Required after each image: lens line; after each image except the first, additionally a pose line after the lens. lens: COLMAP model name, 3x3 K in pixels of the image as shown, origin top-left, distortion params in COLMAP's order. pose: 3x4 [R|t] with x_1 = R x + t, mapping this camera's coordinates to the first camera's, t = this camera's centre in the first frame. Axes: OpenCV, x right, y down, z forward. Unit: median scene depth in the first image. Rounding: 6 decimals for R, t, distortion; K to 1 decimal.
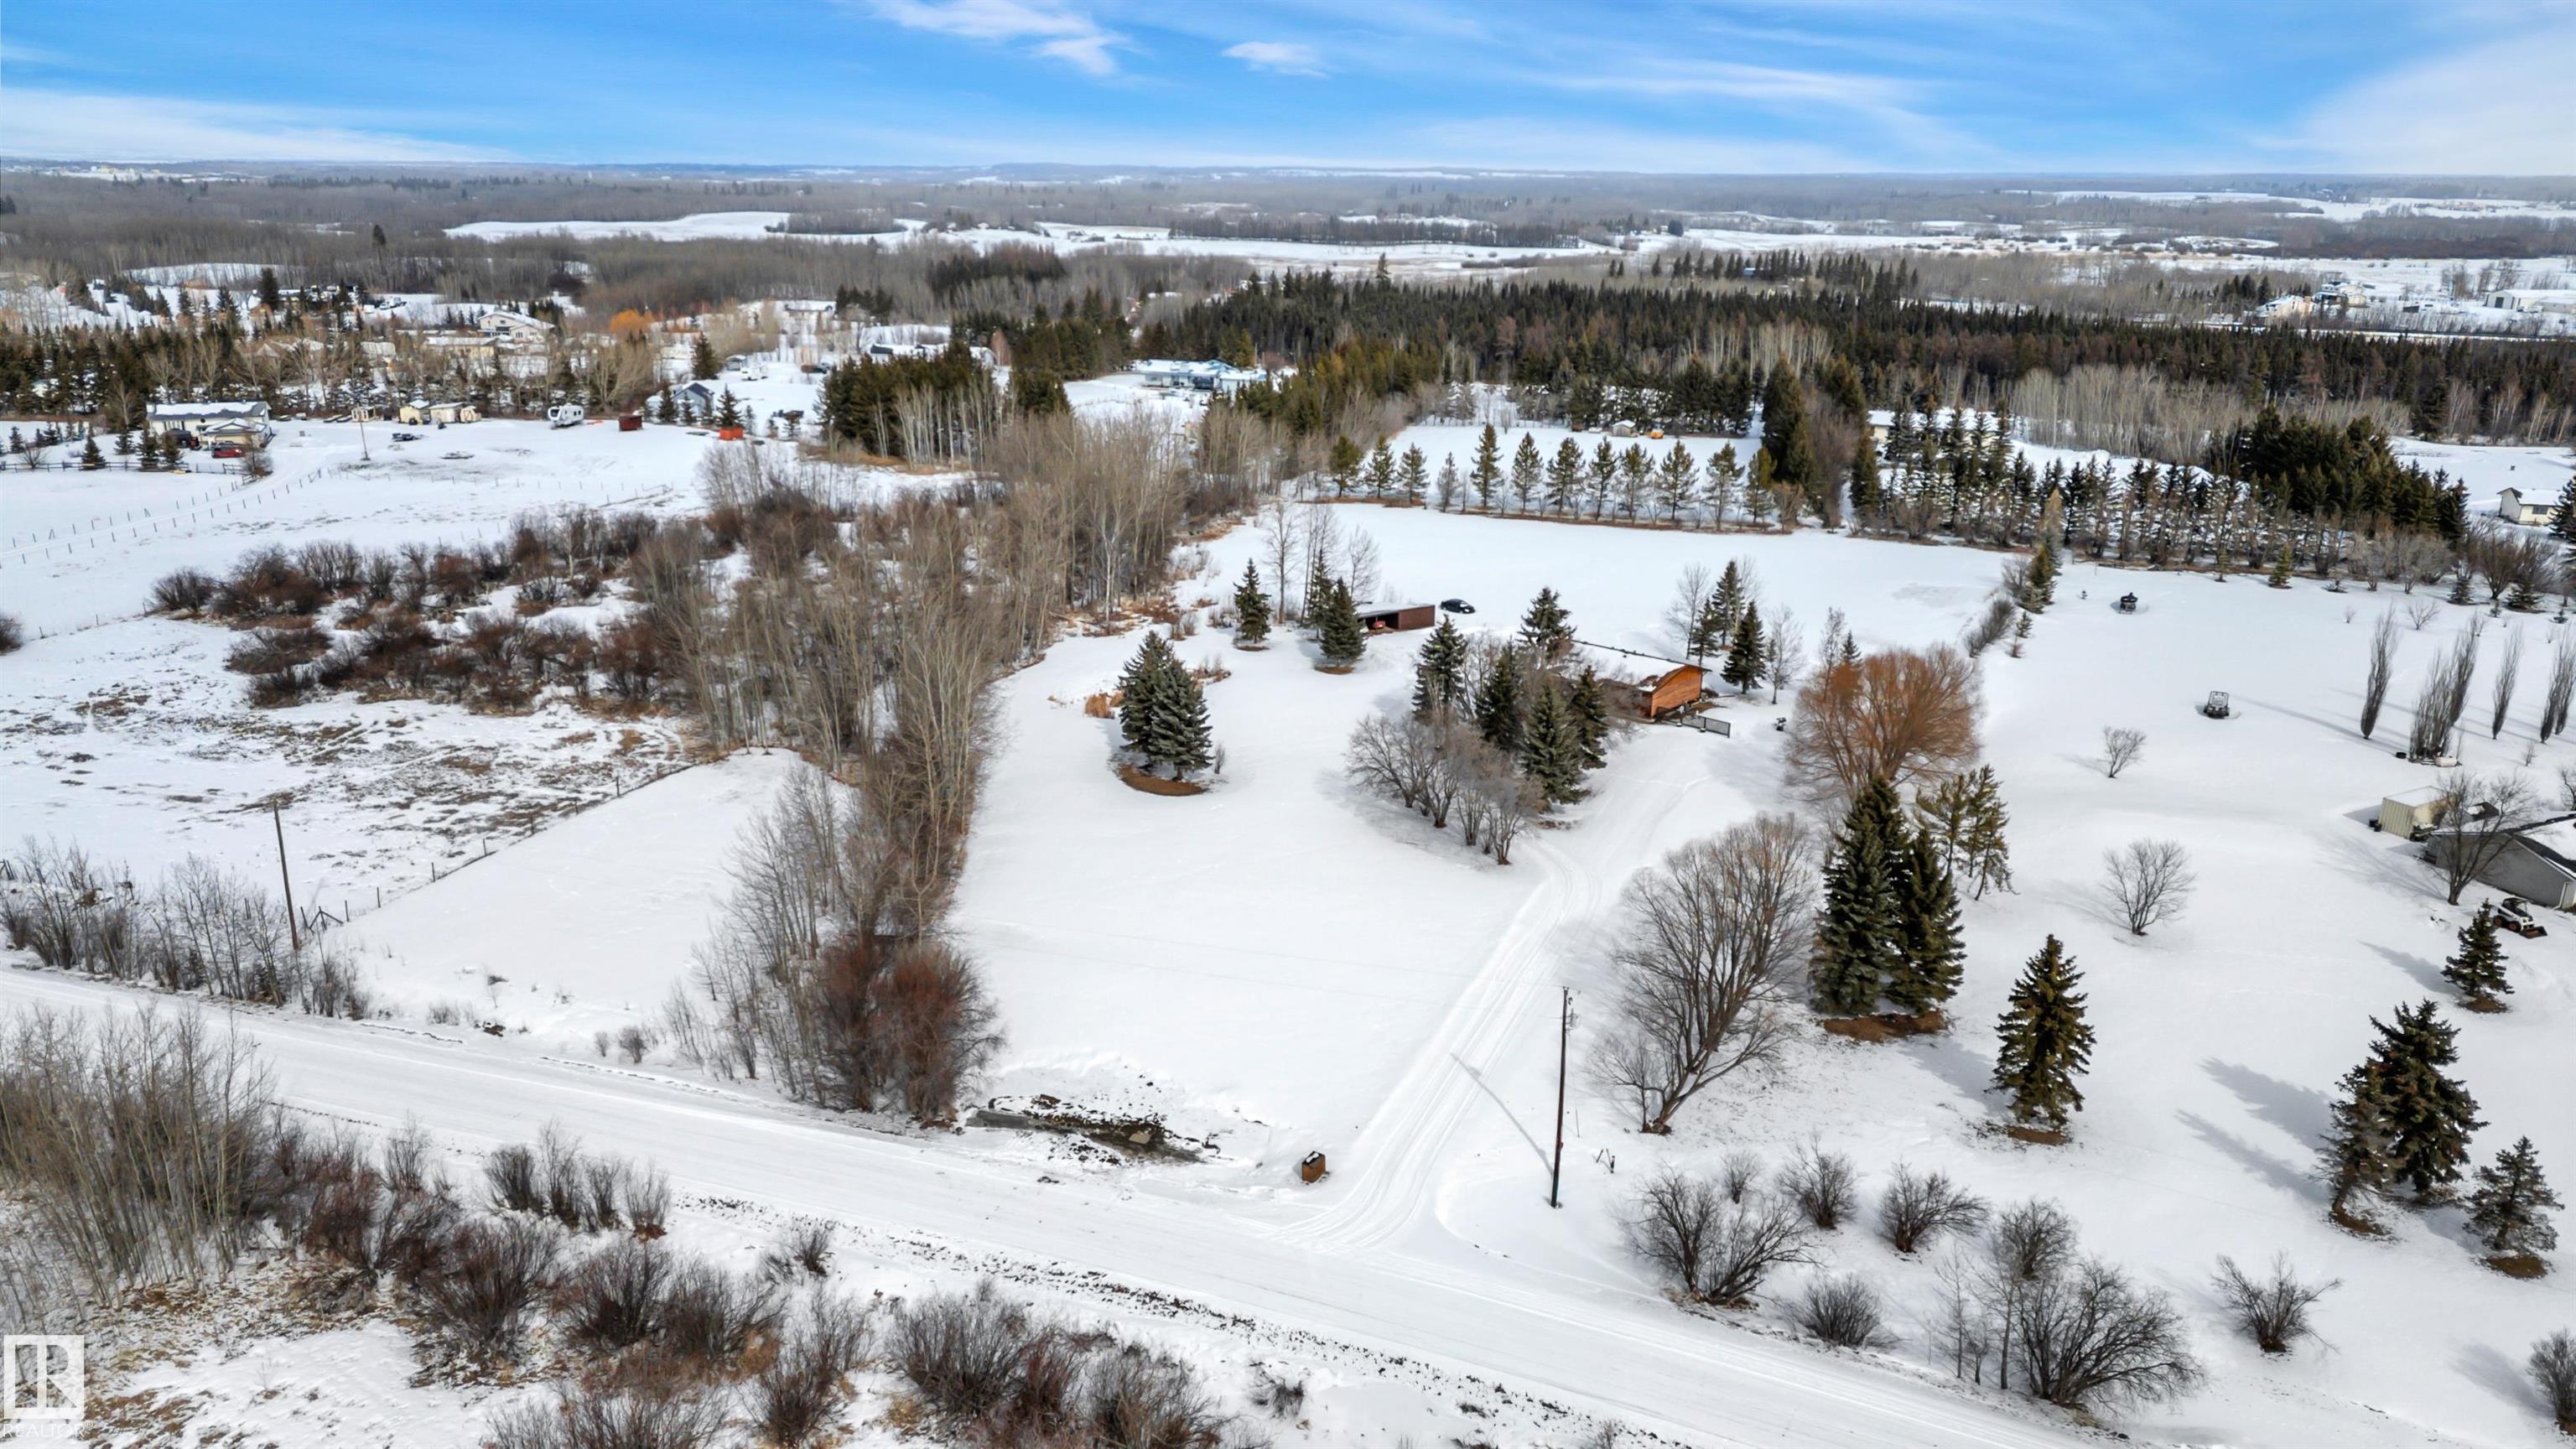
lens RADIAL K [[1749.3, 0, 1288.0], [0, 1749.3, 724.5], [0, 0, 1]] dist [0.078936, -0.071149]
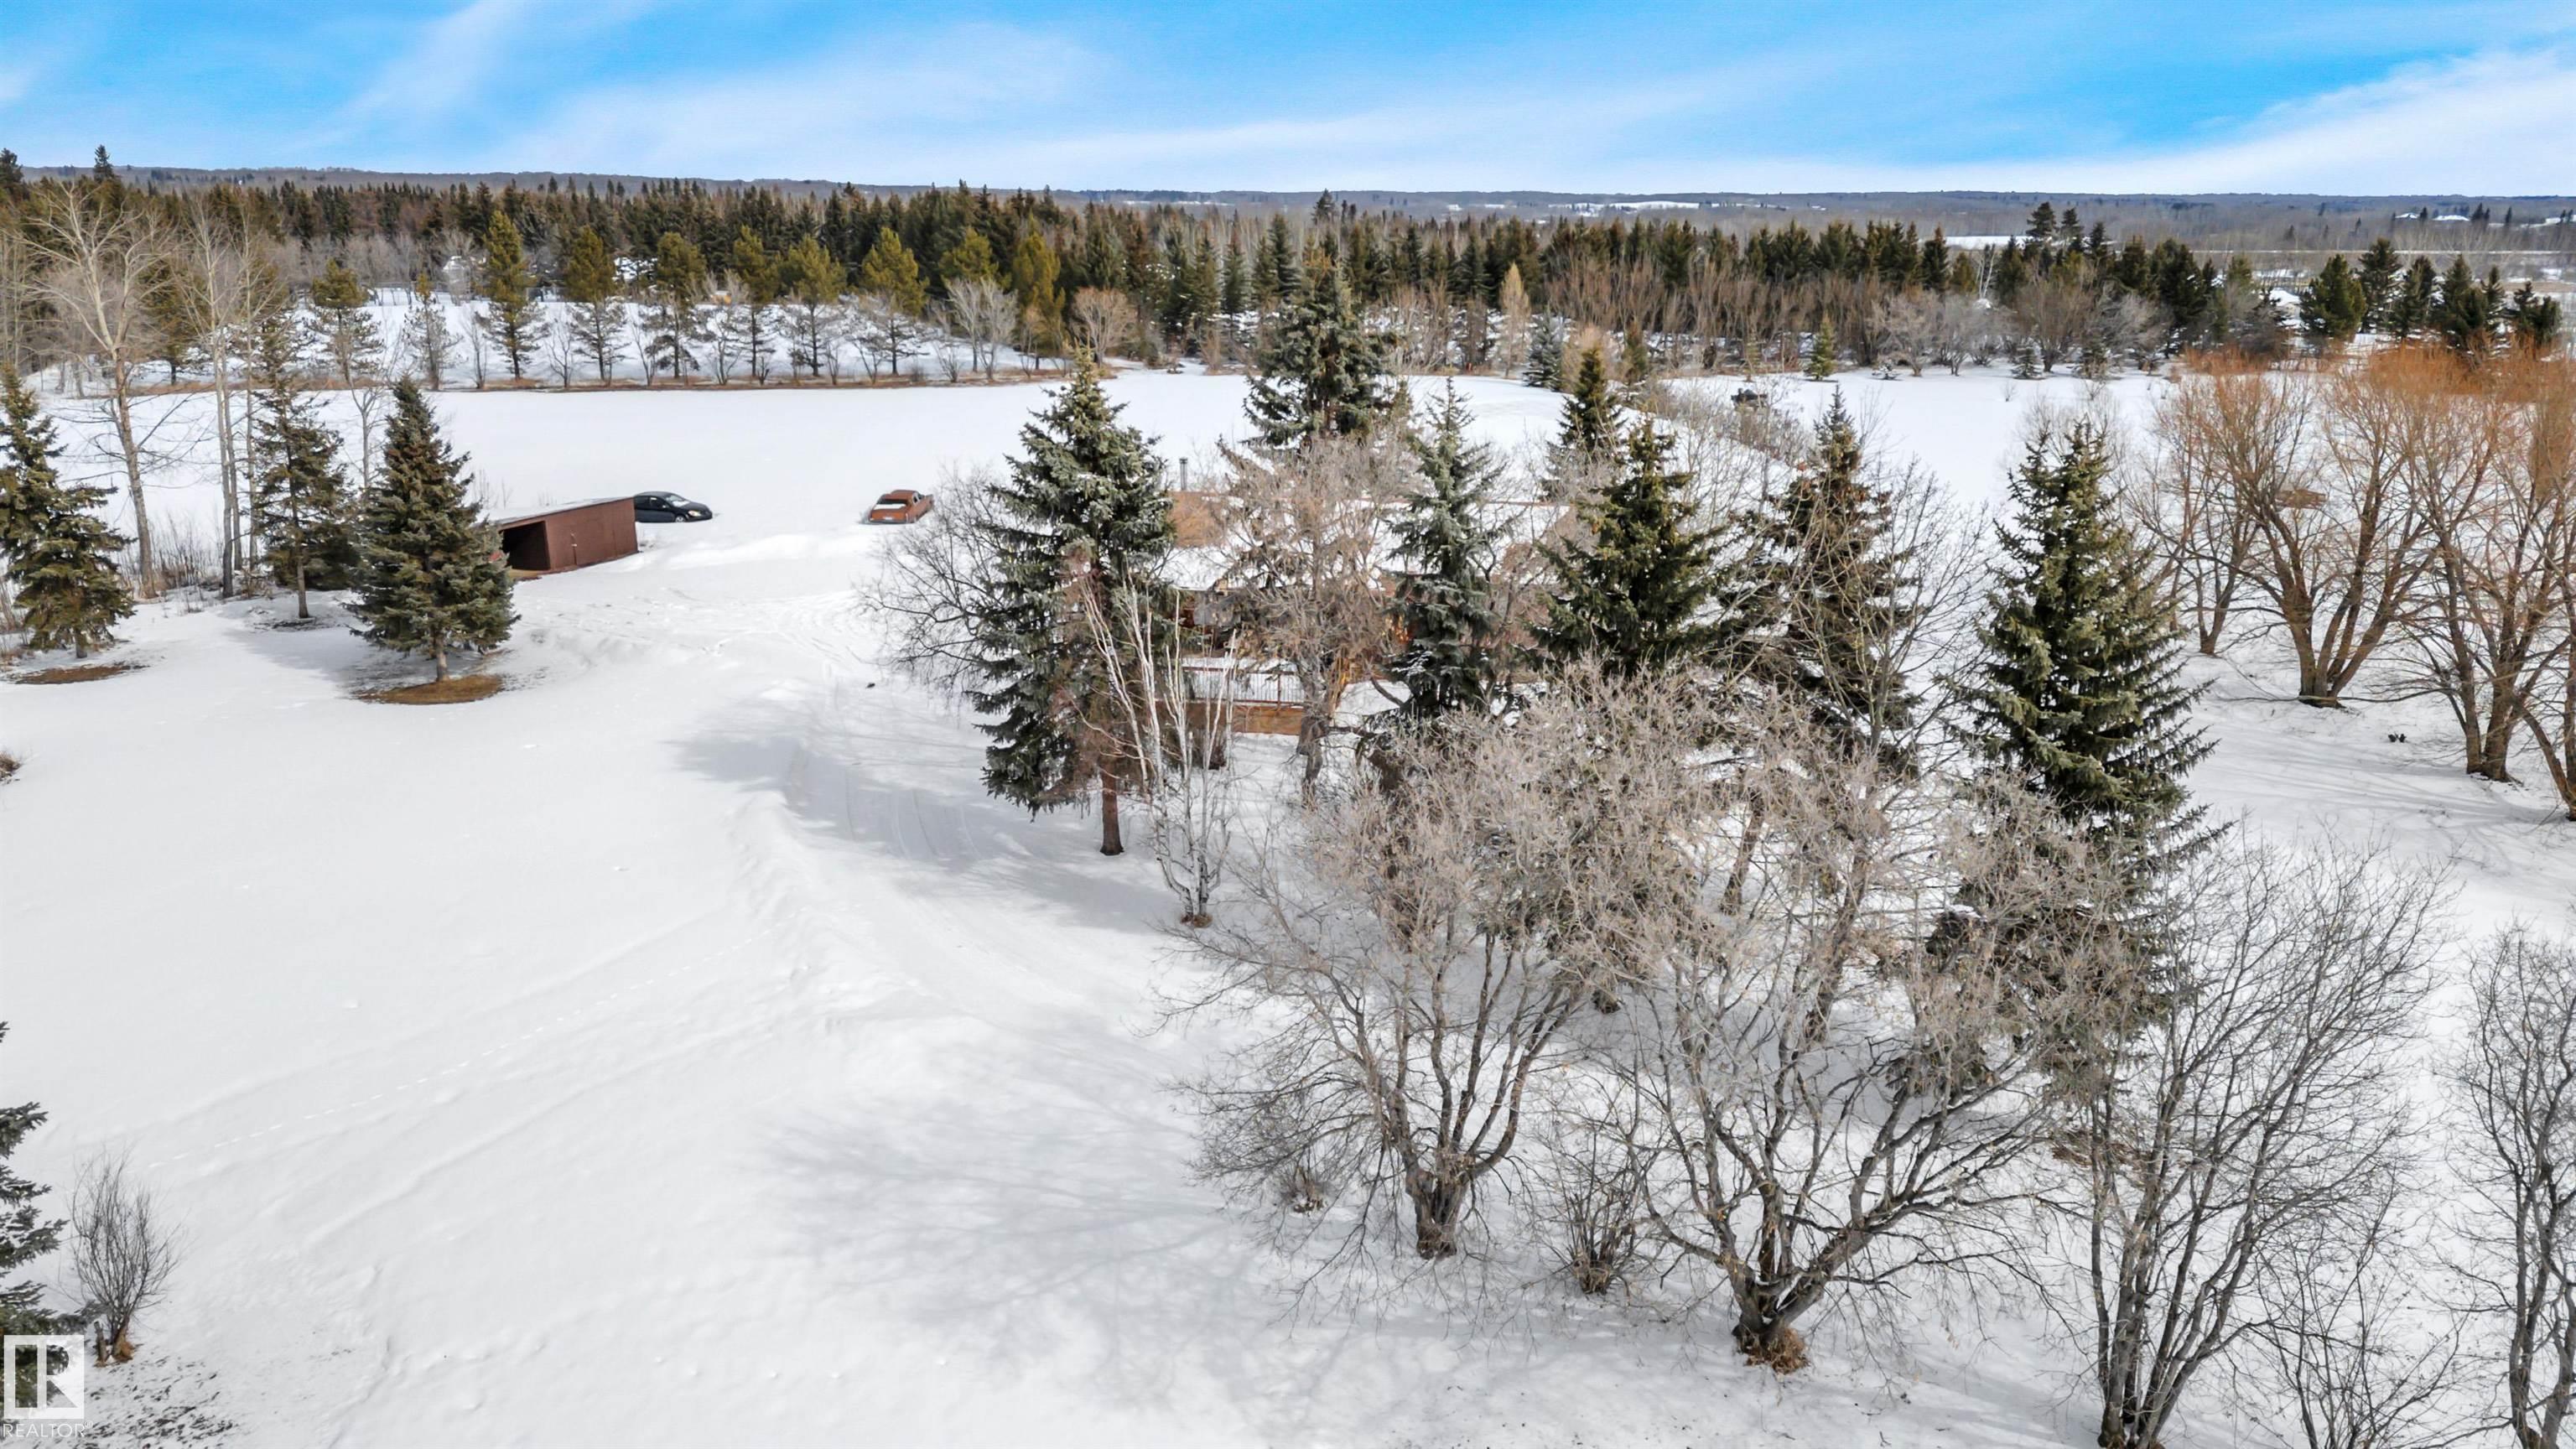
lens RADIAL K [[1749.3, 0, 1288.0], [0, 1749.3, 724.5], [0, 0, 1]] dist [0.078936, -0.071149]
pose [[0.802552, -0.166965, 0.572742, -0.034259], [0.171908, 0.984039, 0.045979, -0.015707], [-0.571278, 0.061558, 0.818445, 0.716979]]
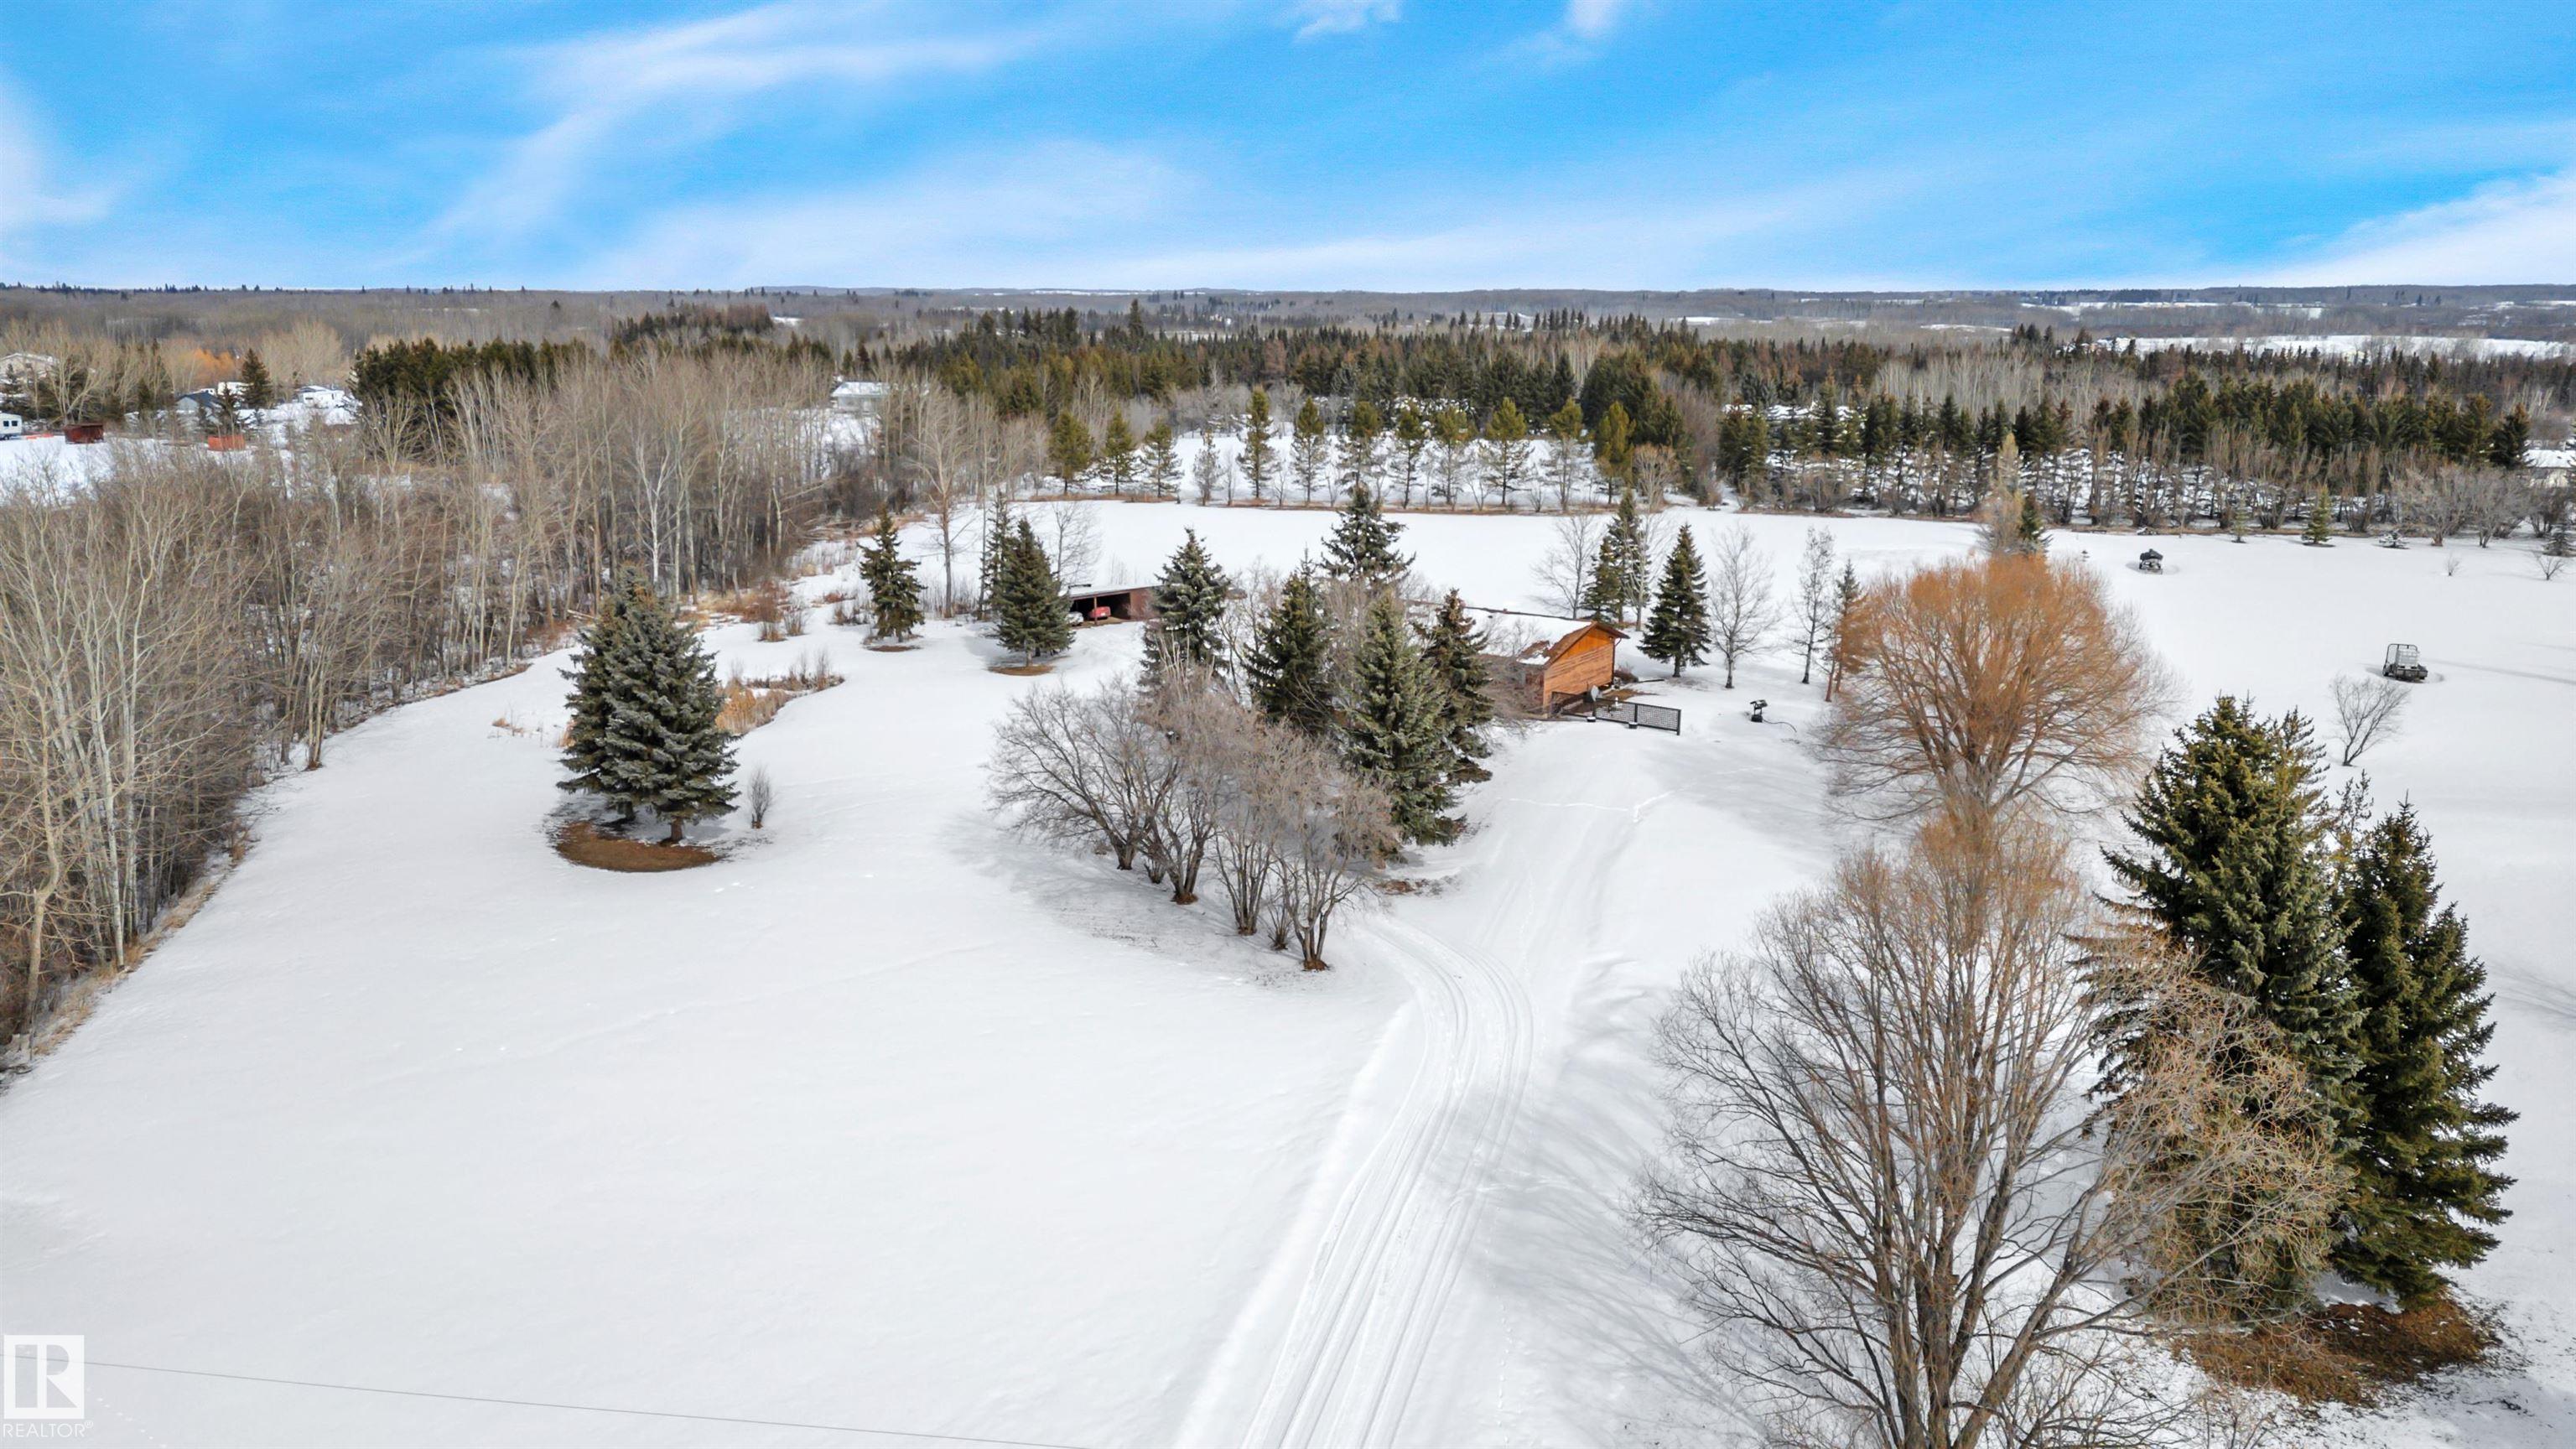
lens RADIAL K [[1749.3, 0, 1288.0], [0, 1749.3, 724.5], [0, 0, 1]] dist [0.078936, -0.071149]
pose [[0.991784, -0.037120, 0.122417, 0.046843], [0.045312, 0.996867, -0.064830, 0.034232], [-0.119627, 0.069845, 0.990359, 0.410616]]
